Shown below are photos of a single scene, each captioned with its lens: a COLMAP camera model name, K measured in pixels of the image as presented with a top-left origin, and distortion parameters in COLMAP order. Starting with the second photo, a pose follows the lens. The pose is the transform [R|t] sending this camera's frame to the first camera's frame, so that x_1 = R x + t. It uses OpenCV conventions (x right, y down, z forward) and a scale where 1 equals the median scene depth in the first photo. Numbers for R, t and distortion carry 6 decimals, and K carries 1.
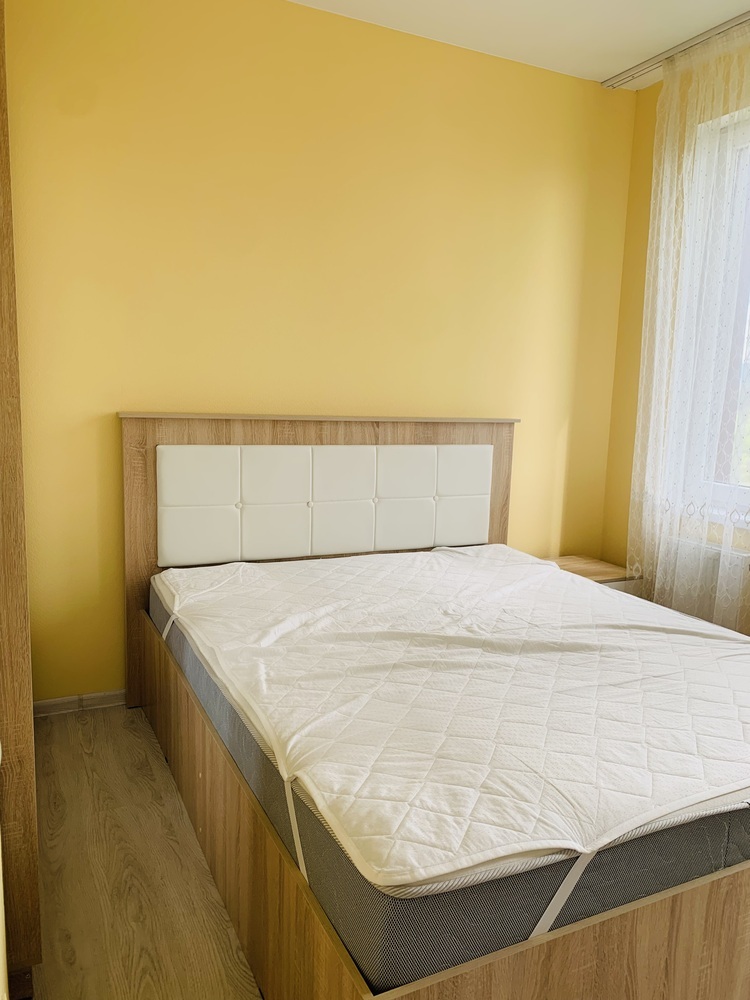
lens RADIAL K [[757.4, 0, 377.8], [0, 757.4, 508.7], [0, 0, 1]] dist [0.086056, -0.001441]
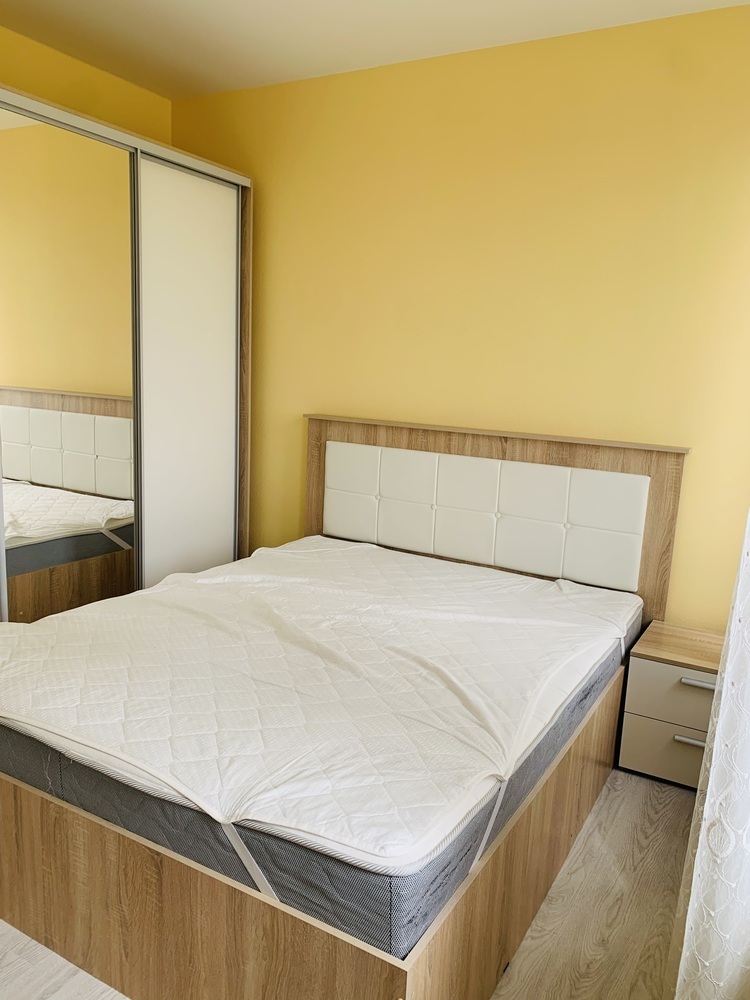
lens RADIAL K [[757.4, 0, 377.6], [0, 757.4, 491.9], [0, 0, 1]] dist [0.086056, -0.001441]
pose [[0.553184, 0.128469, -0.823094, 0.753653], [-0.165158, 0.985338, 0.042793, -0.059854], [0.816524, 0.112268, 0.566291, 0.310830]]
